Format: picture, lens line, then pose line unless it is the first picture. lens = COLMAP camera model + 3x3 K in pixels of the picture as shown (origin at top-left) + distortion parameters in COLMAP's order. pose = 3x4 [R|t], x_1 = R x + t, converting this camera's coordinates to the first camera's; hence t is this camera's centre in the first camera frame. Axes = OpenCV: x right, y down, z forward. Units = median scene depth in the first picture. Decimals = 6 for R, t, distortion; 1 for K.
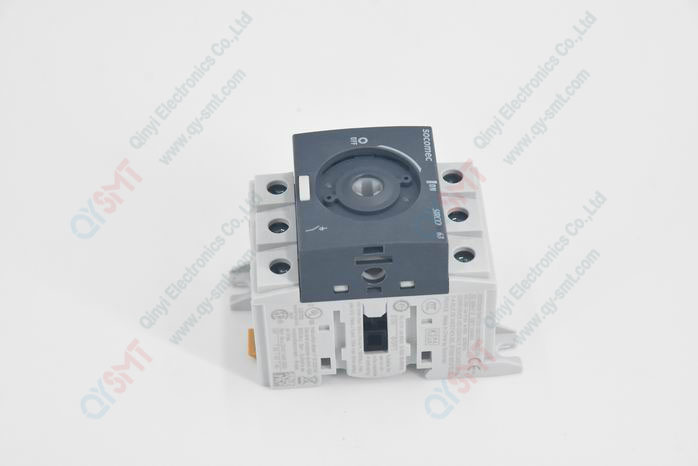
lens RADIAL K [[1826.8, 0, 350.8], [0, 1826.8, 231.0], [0, 0, 1]] dist [0.008992, 0.000000]
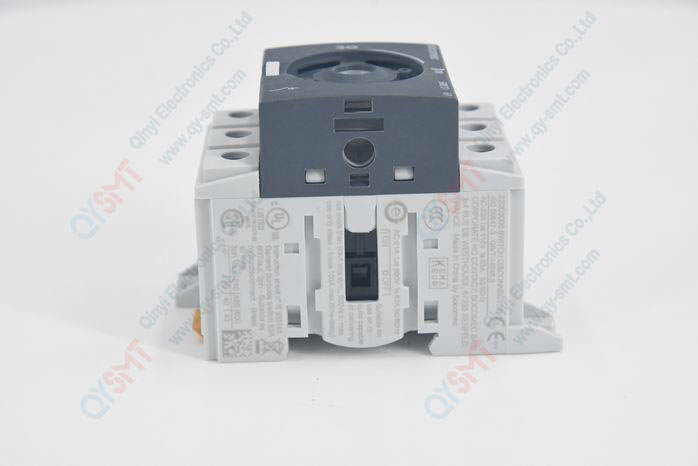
lens RADIAL K [[1826.8, 0, 350.3], [0, 1826.8, 234.9], [0, 0, 1]] dist [0.008992, 0.000000]
pose [[0.999459, 0.014351, -0.029586, 0.030804], [-0.025904, 0.897821, -0.439597, 0.371707], [0.020254, 0.440126, 0.897708, 0.331733]]
